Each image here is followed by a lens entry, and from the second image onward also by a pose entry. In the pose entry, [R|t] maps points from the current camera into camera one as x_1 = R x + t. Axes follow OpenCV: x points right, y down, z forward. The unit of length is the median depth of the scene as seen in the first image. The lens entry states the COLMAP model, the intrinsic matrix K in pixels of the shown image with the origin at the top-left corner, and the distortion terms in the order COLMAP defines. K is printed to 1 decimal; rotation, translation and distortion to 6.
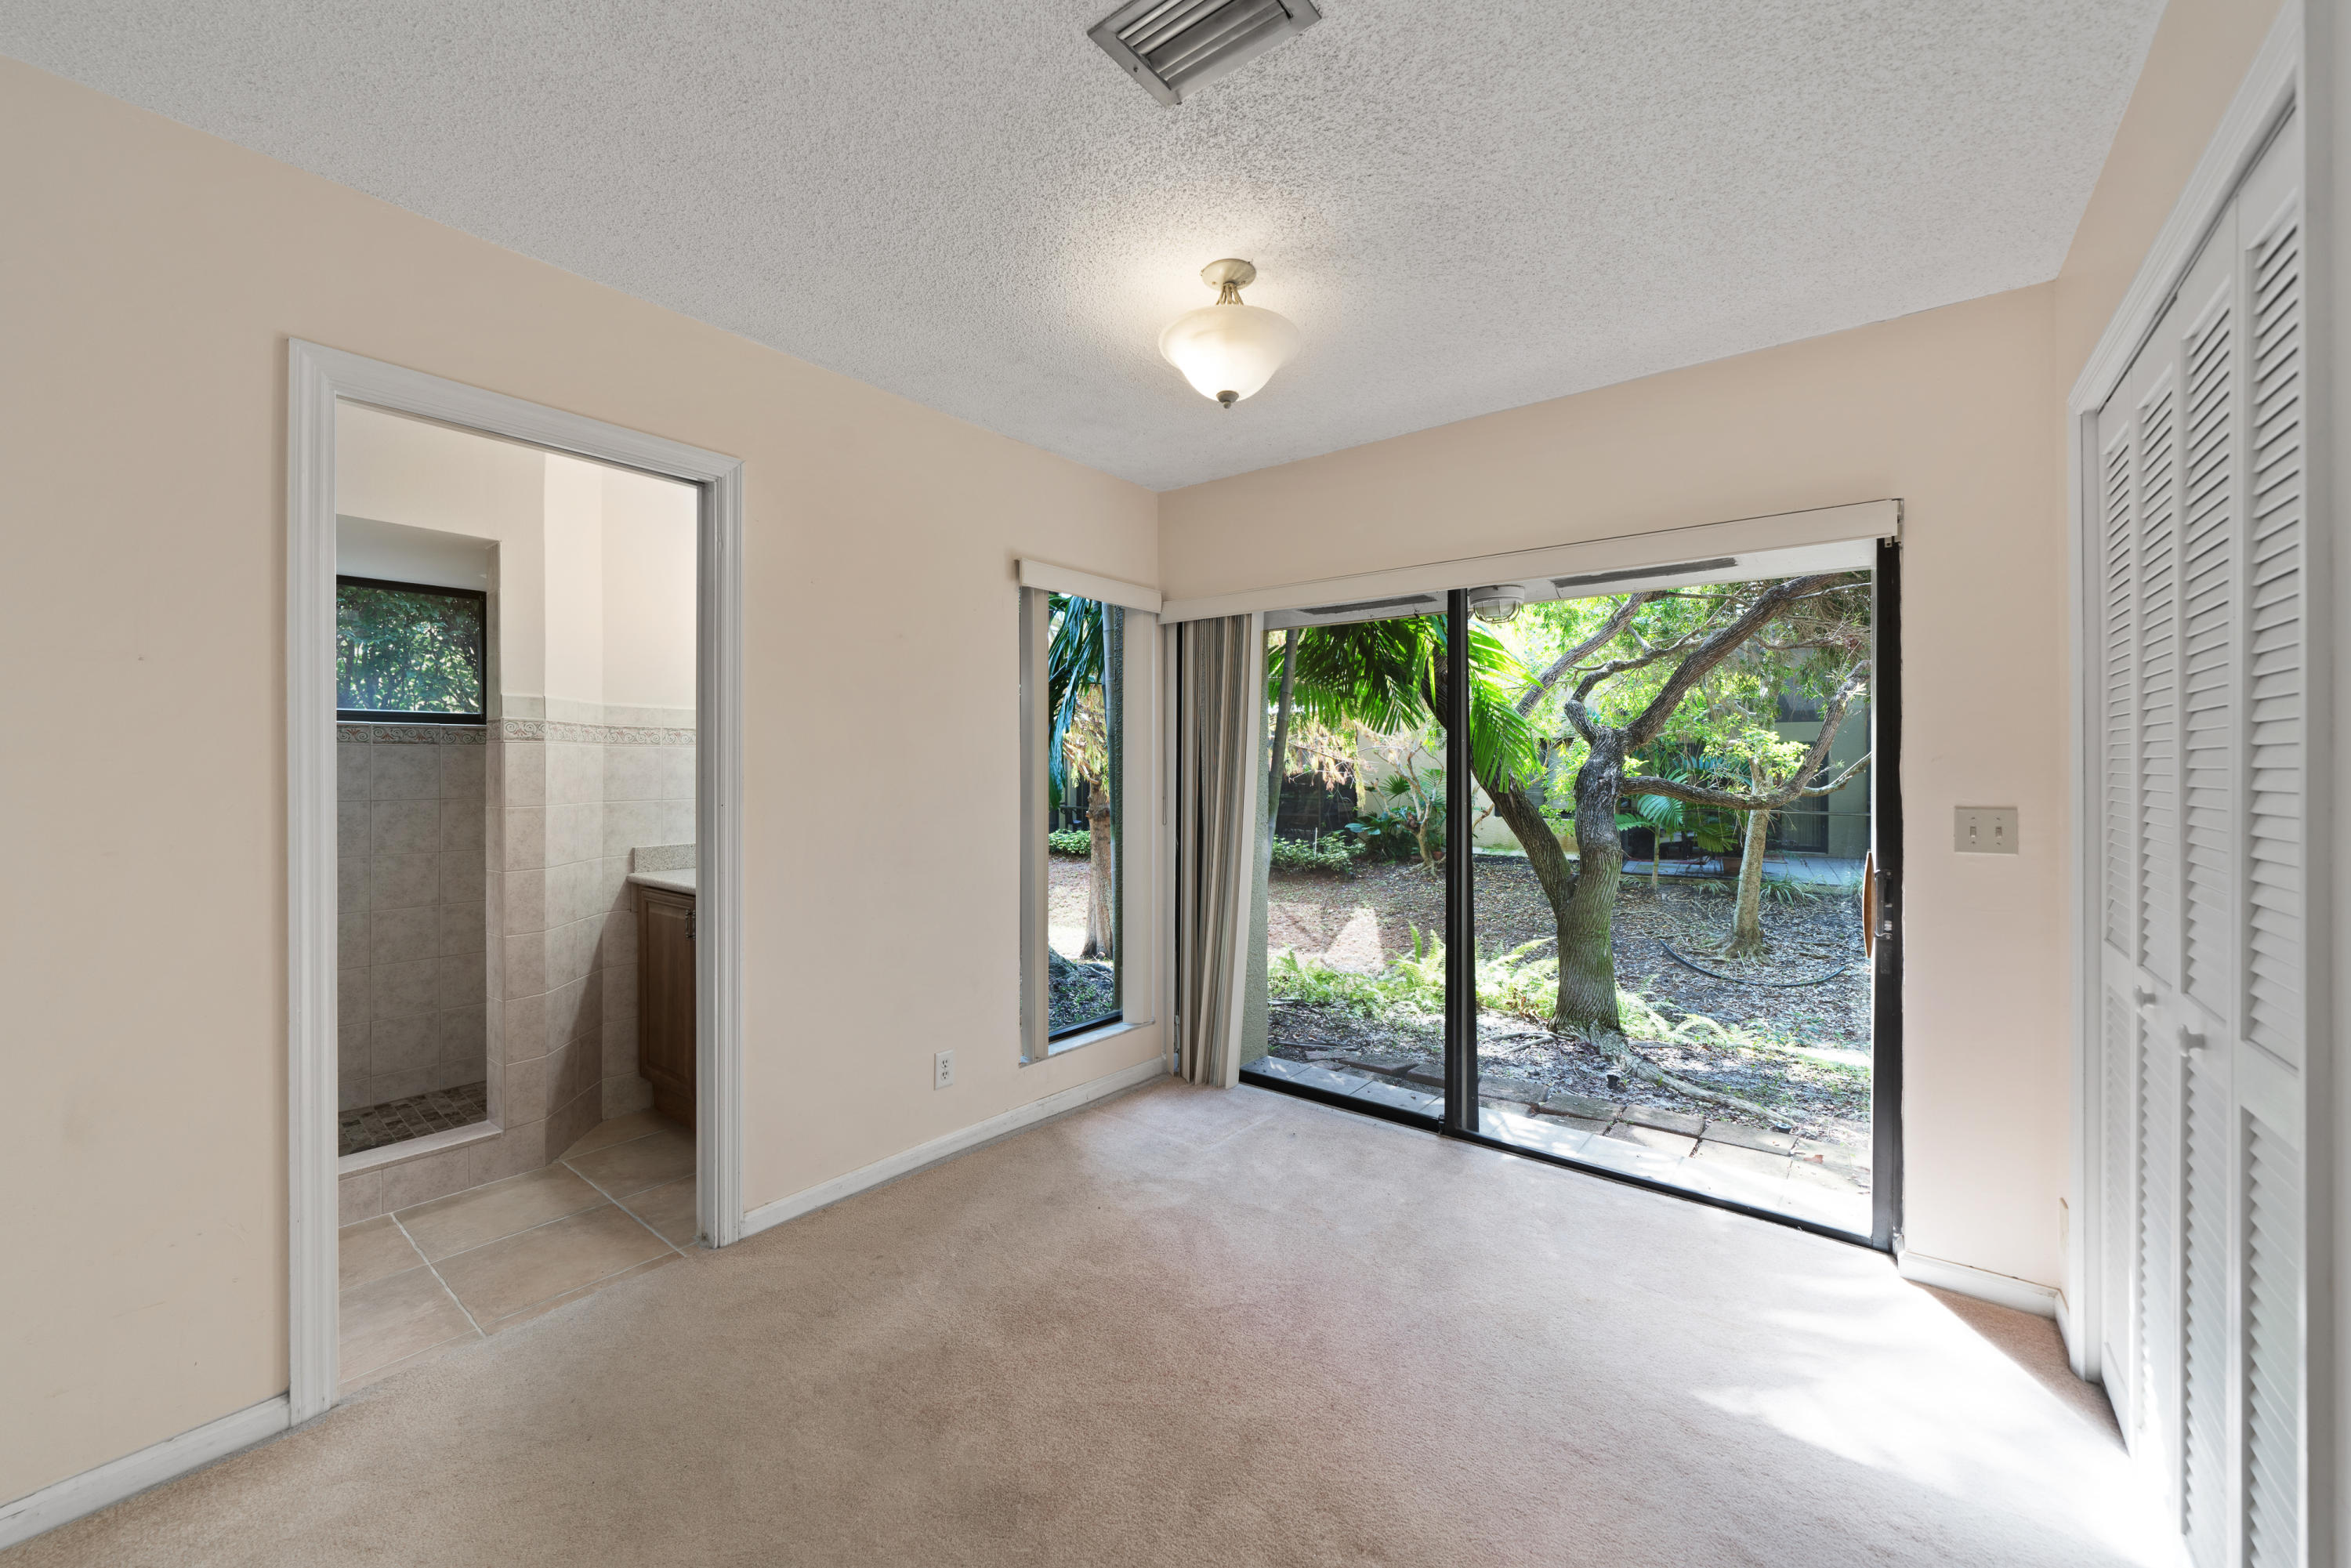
lens RADIAL K [[887.9, 0, 1154.6], [0, 887.9, 766.8], [0, 0, 1]] dist [0.002004, 0.000007]
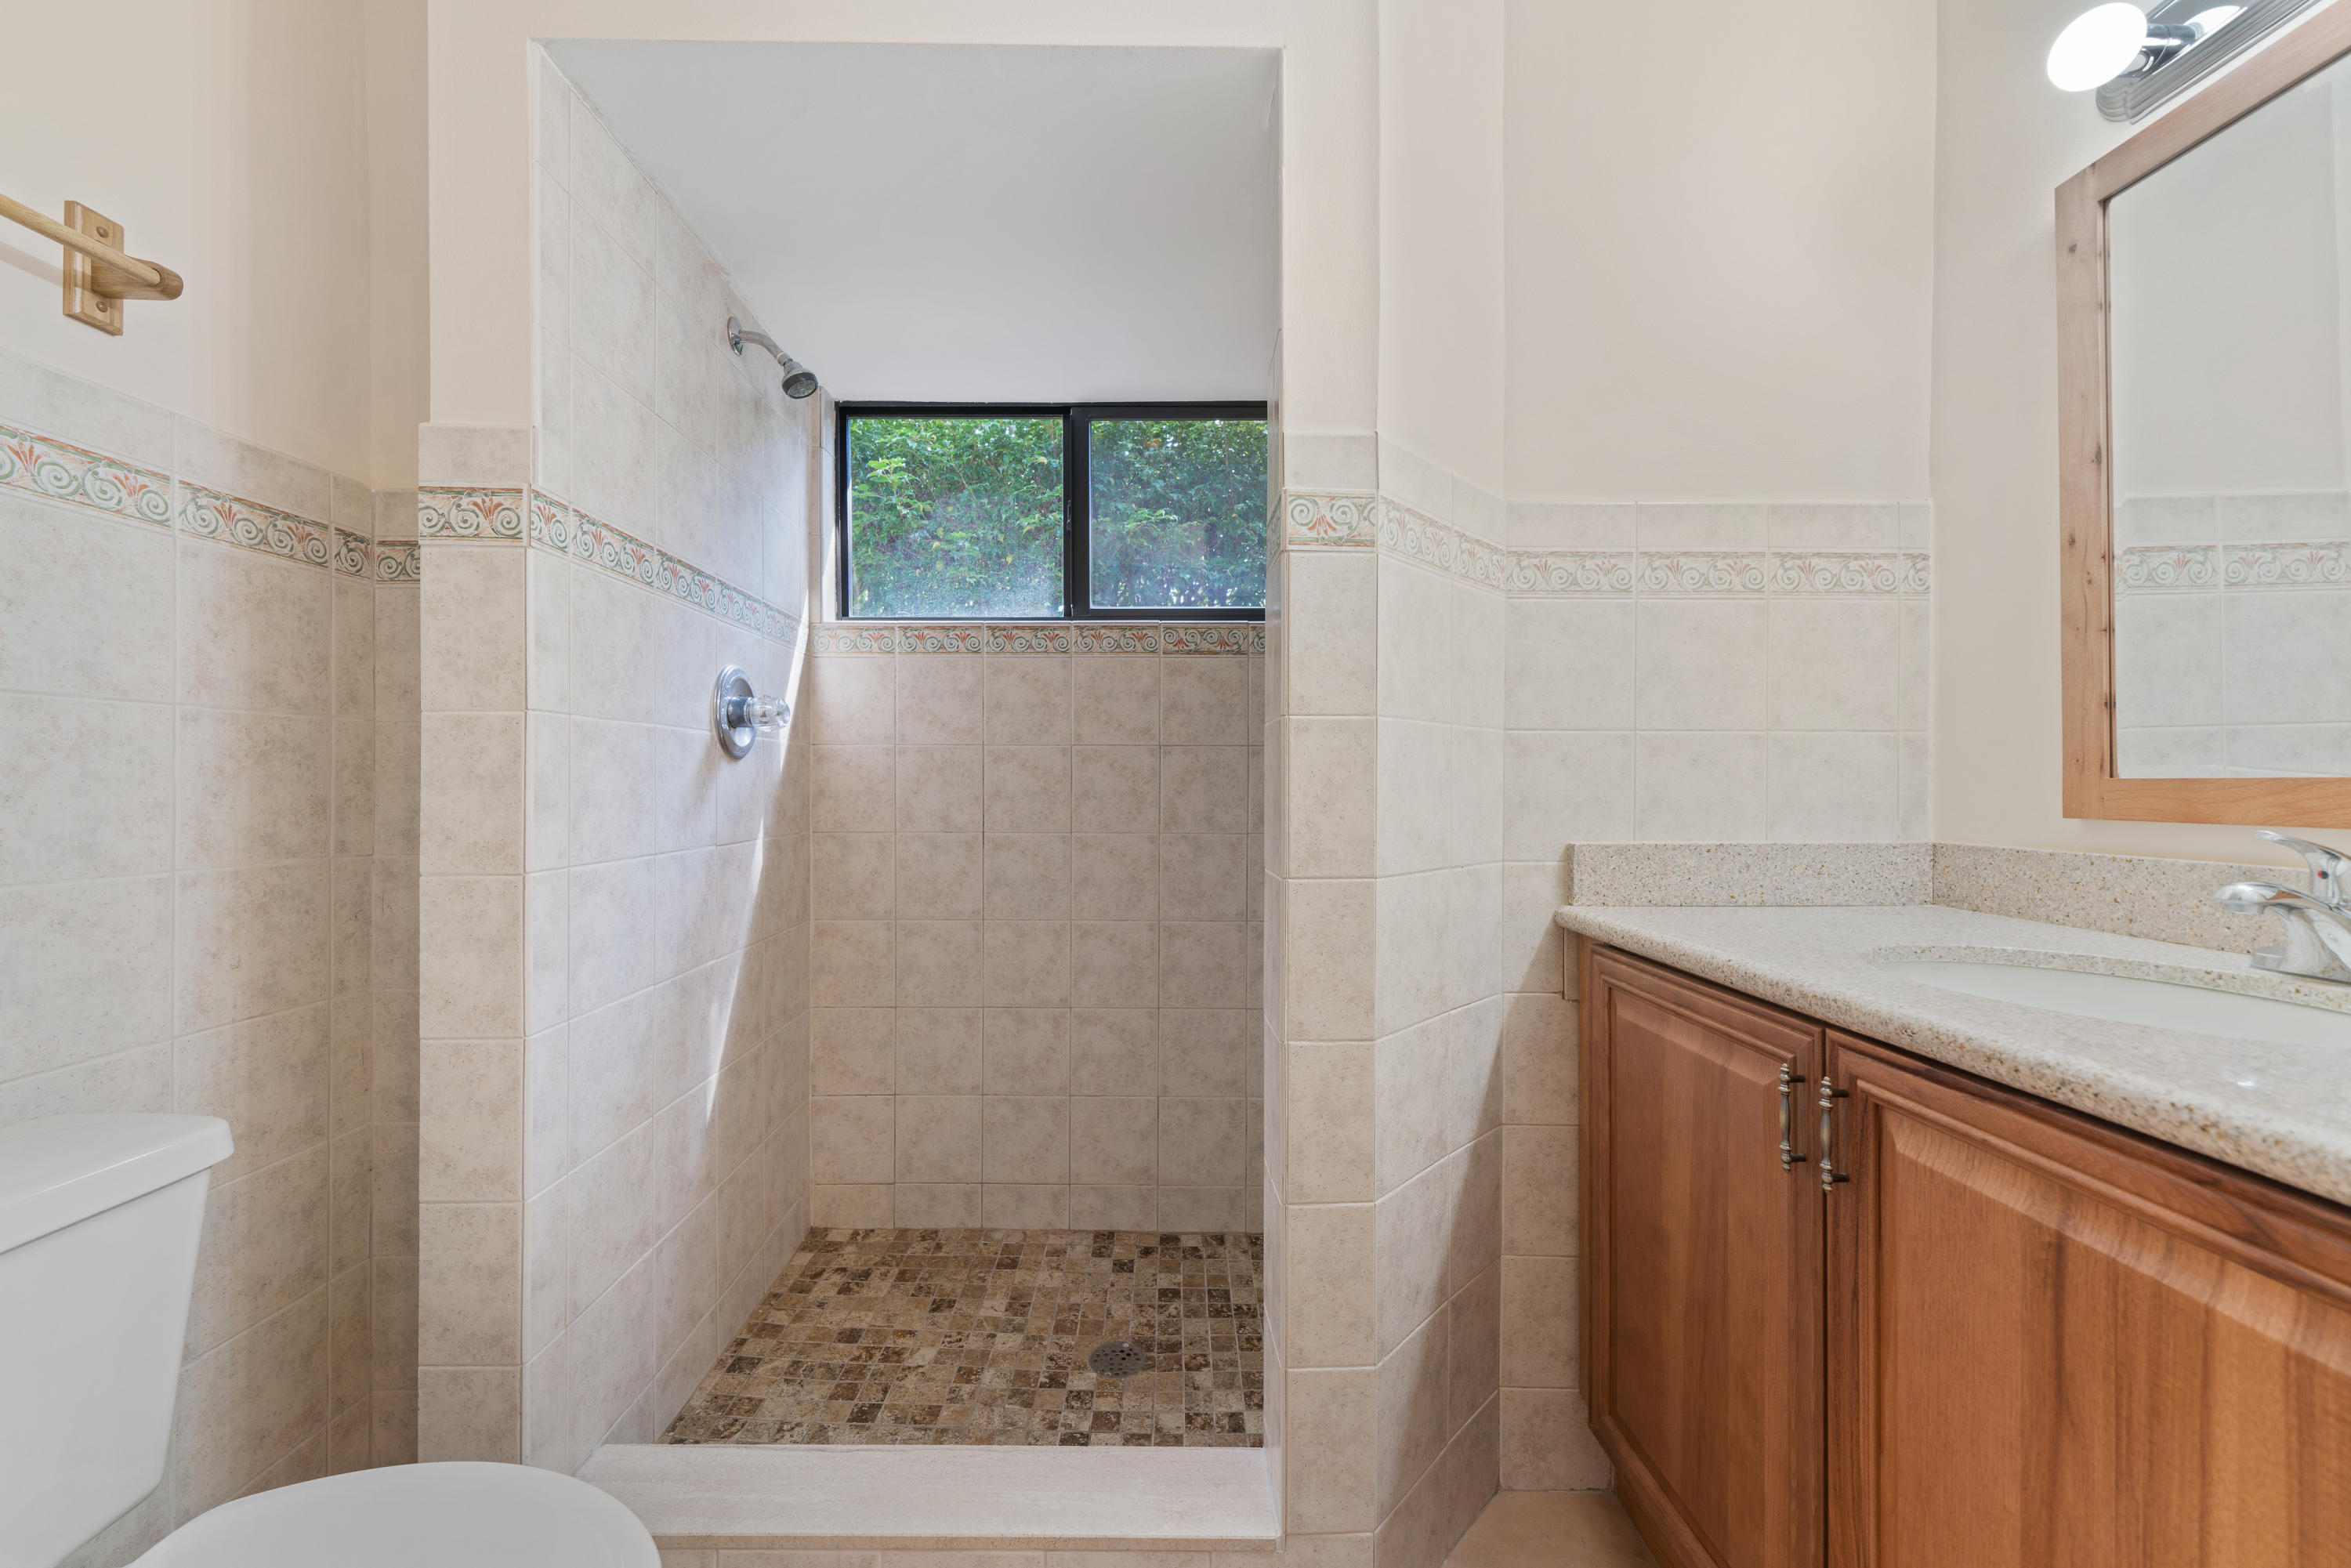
lens RADIAL K [[887.9, 0, 1157.8], [0, 887.9, 783.6], [0, 0, 1]] dist [0.002004, 0.000007]
pose [[0.627449, 0.002372, -0.778654, -0.398062], [-0.004224, 0.999991, -0.000357, 0.066104], [0.778646, 0.003513, 0.627454, 0.612022]]
